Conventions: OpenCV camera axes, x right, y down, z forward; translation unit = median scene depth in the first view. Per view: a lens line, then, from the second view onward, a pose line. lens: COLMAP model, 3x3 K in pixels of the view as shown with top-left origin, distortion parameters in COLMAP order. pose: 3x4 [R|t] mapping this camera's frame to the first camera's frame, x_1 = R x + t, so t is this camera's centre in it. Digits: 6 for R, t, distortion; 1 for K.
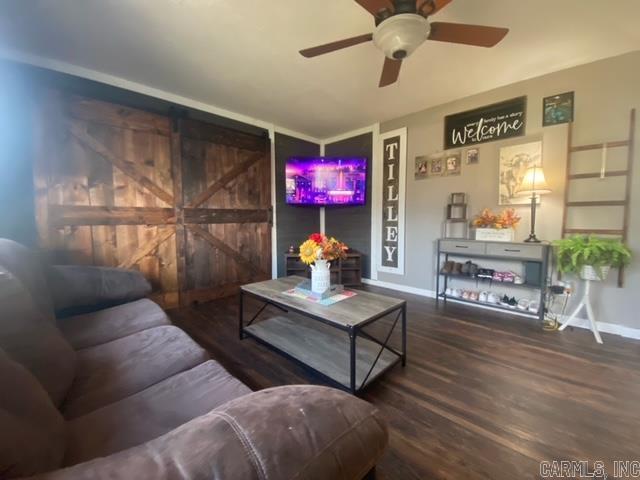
lens RADIAL K [[260.9, 0, 320.0], [0, 260.9, 240.0], [0, 0, 1]] dist [-0.022162, -0.000259]
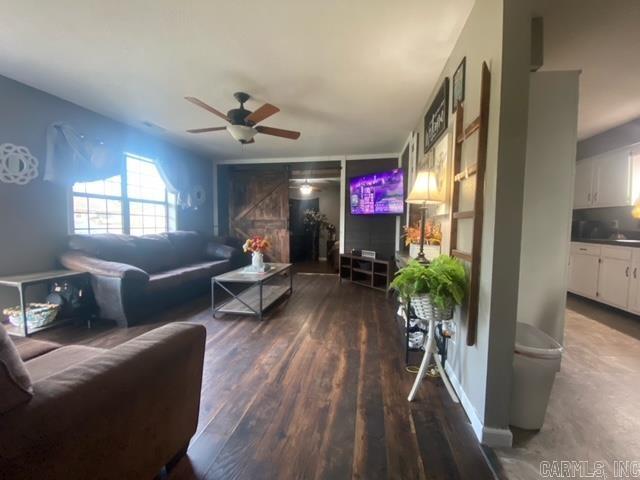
lens RADIAL K [[260.9, 0, 320.0], [0, 260.9, 240.0], [0, 0, 1]] dist [-0.022162, -0.000259]
pose [[0.553230, 0.054815, -0.831223, 1.395251], [-0.084606, 0.996370, 0.009395, -0.030390], [0.828721, 0.065129, 0.555860, 0.308877]]
